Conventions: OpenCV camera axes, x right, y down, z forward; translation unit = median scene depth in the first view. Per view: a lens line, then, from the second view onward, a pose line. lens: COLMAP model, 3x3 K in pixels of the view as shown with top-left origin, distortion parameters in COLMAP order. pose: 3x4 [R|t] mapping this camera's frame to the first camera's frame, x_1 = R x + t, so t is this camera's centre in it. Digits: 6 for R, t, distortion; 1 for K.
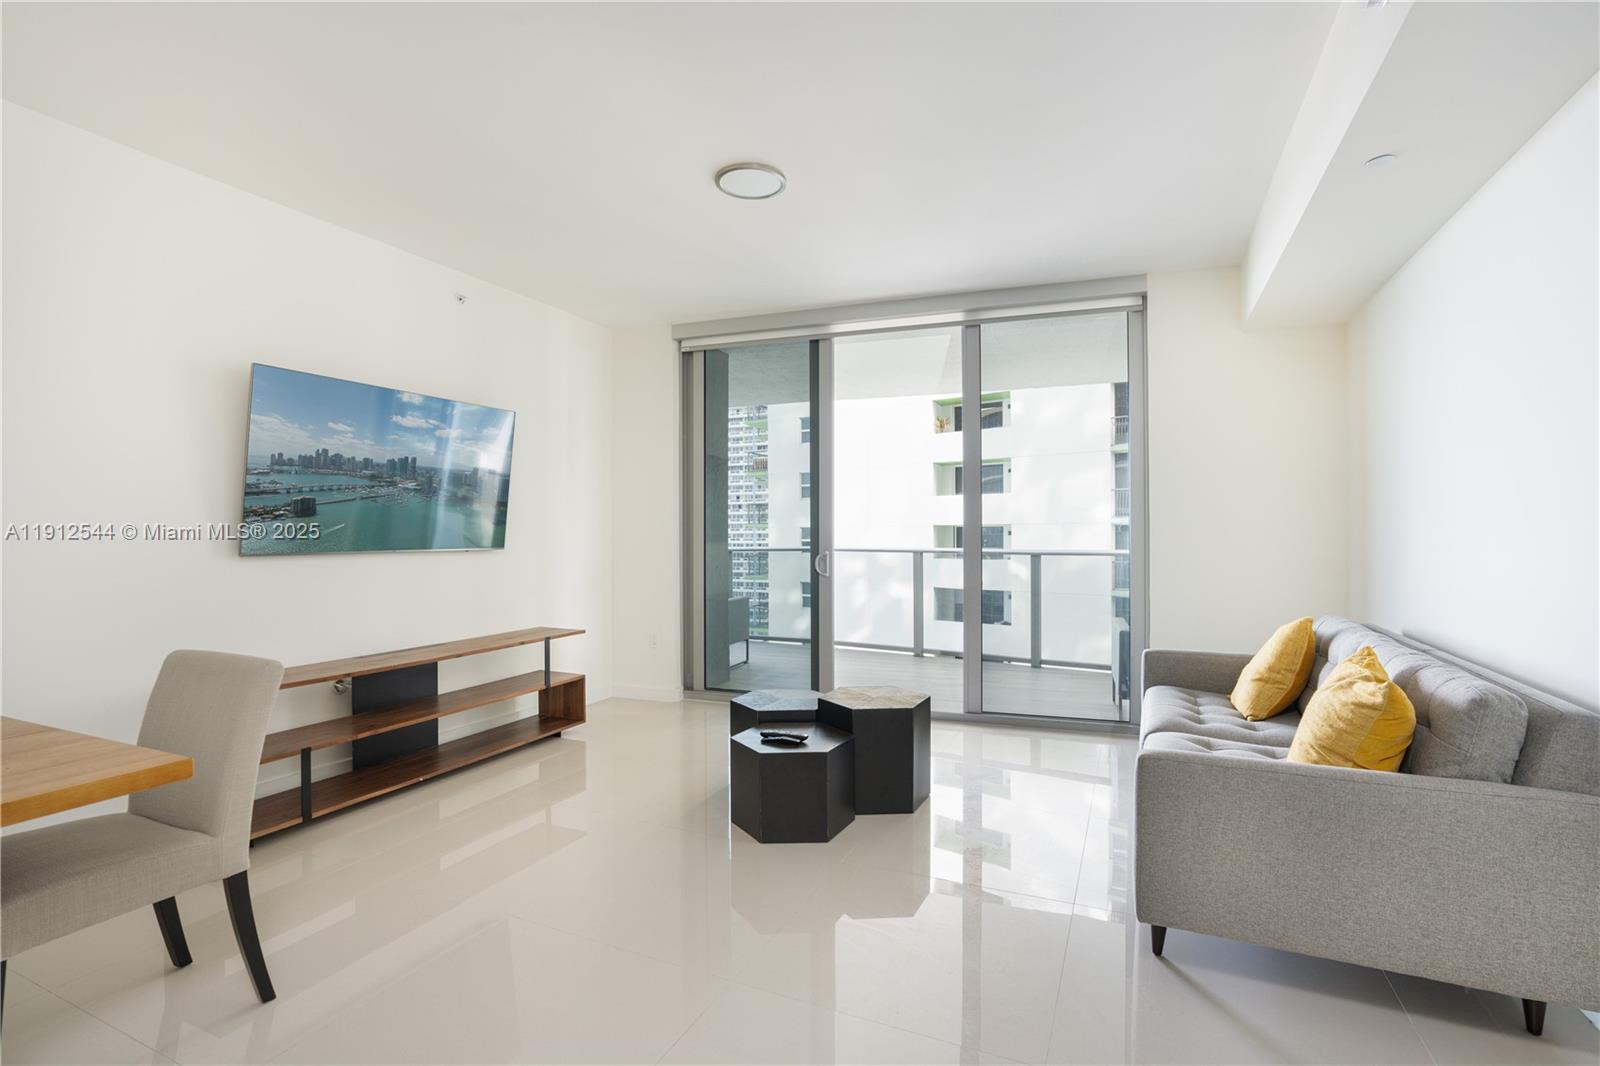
lens RADIAL K [[769.0, 0, 803.6], [0, 769.0, 528.8], [0, 0, 1]] dist [-0.010534, 0.000814]
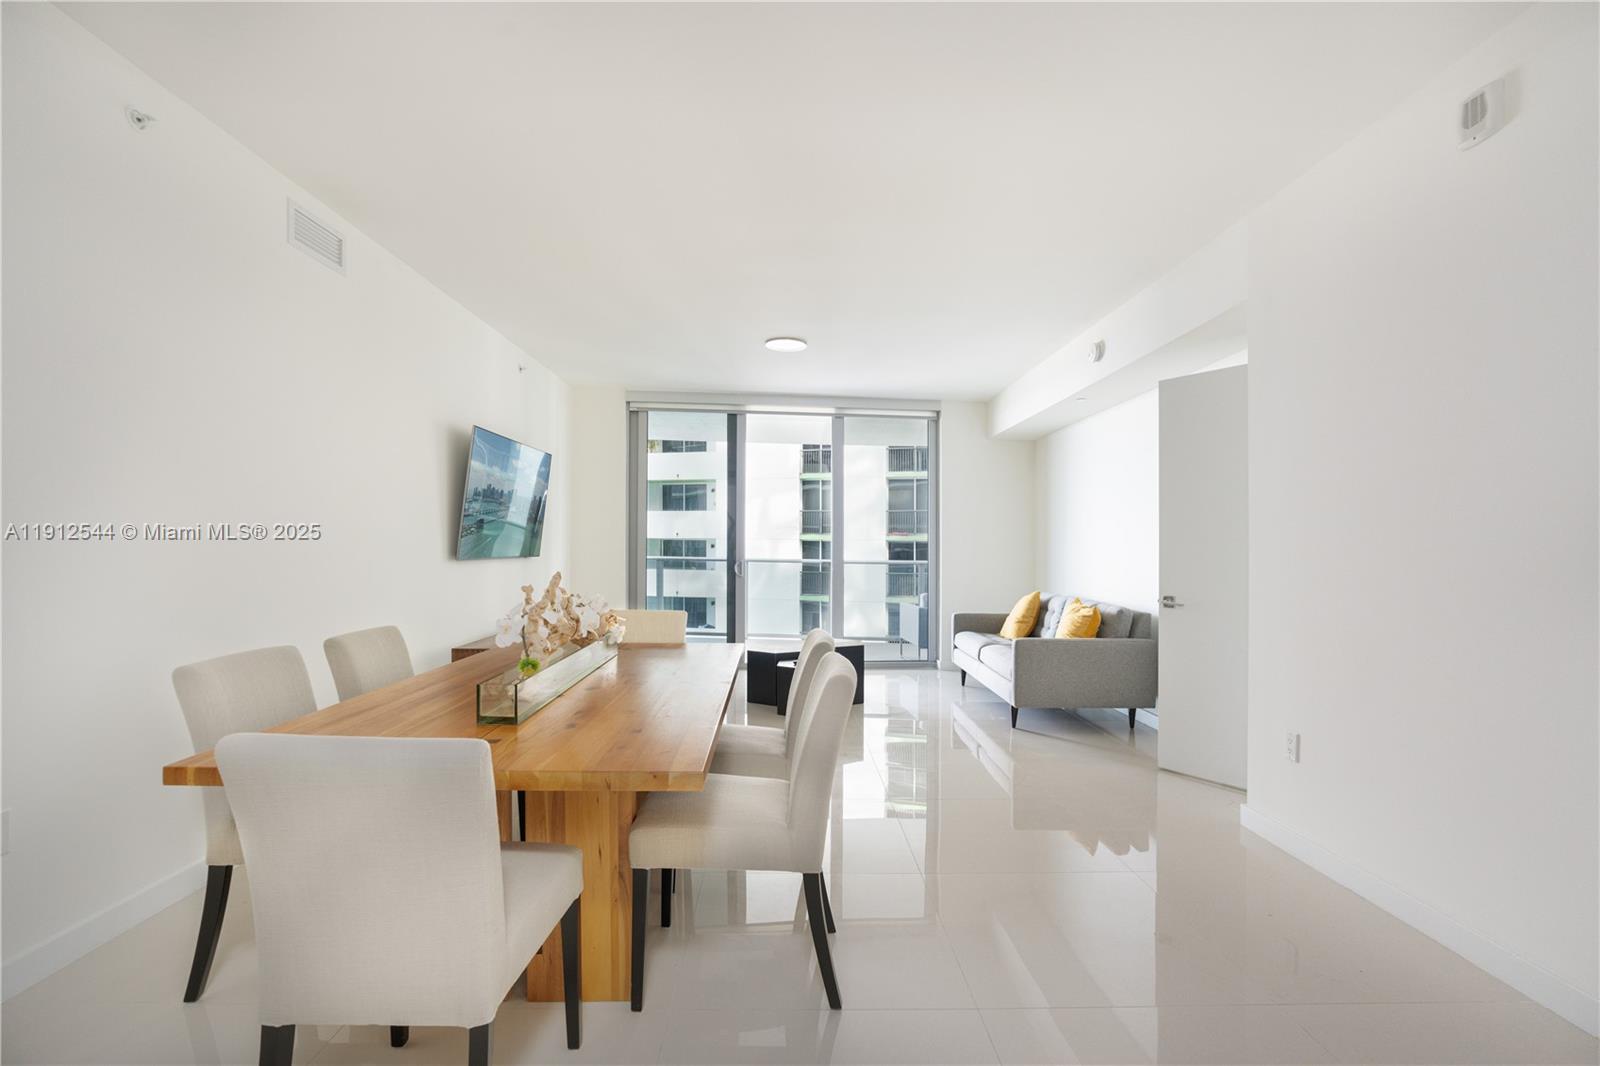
lens RADIAL K [[769.0, 0, 799.1], [0, 769.0, 541.0], [0, 0, 1]] dist [-0.010534, 0.000814]
pose [[0.907075, 0.020286, 0.420481, -0.550959], [-0.020570, 0.999781, -0.003861, -0.002234], [-0.420467, -0.005147, 0.907293, -0.429082]]
